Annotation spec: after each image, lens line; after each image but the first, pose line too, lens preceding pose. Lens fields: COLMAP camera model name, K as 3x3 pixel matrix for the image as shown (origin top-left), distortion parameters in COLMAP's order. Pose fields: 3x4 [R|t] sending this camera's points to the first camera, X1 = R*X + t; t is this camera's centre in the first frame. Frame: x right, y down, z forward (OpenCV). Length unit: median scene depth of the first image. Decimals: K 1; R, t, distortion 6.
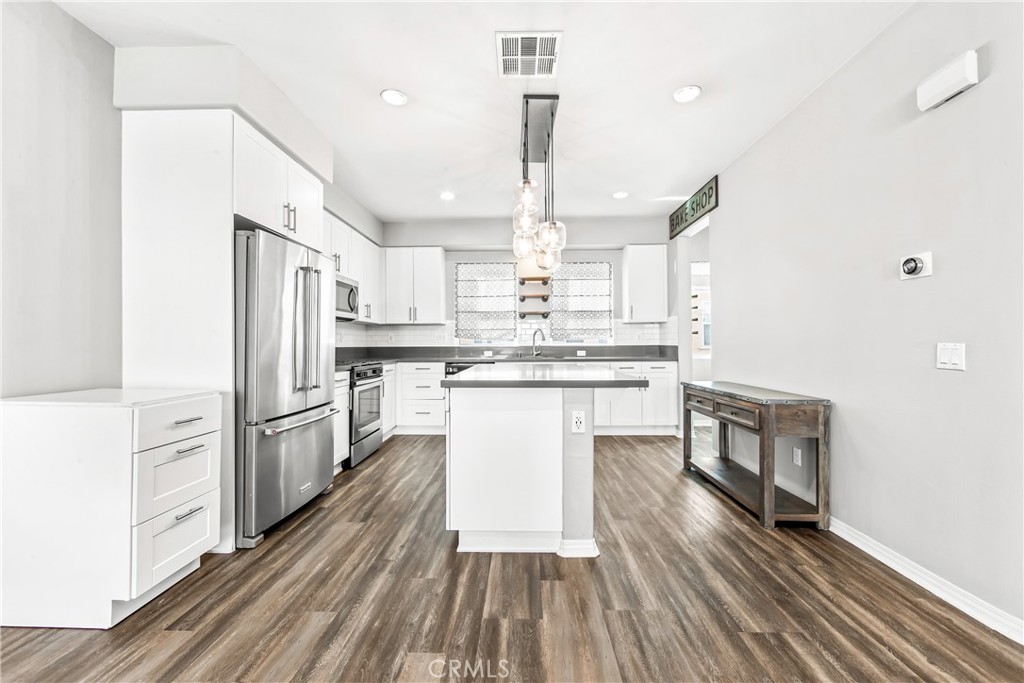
lens RADIAL K [[417.2, 0, 506.5], [0, 417.2, 339.5], [0, 0, 1]] dist [-0.002218, -0.000572]
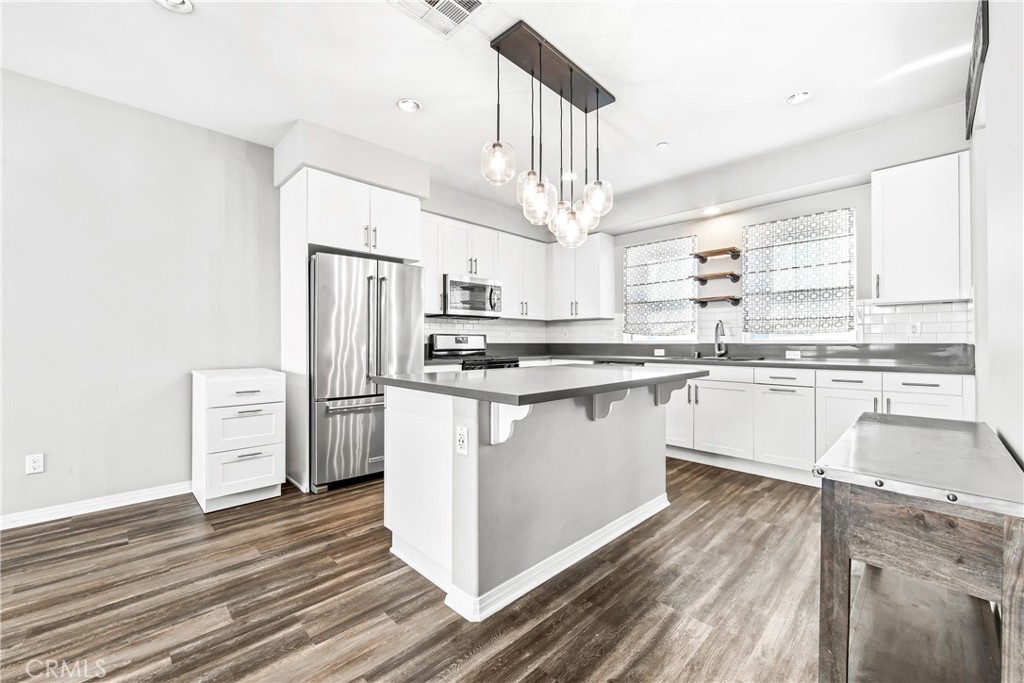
lens RADIAL K [[417.2, 0, 505.4], [0, 417.2, 341.3], [0, 0, 1]] dist [-0.002218, -0.000572]
pose [[0.709659, 0.003200, -0.704538, 0.356539], [0.006000, 0.999926, 0.010586, 0.002174], [0.704520, -0.011740, 0.709587, 0.231815]]
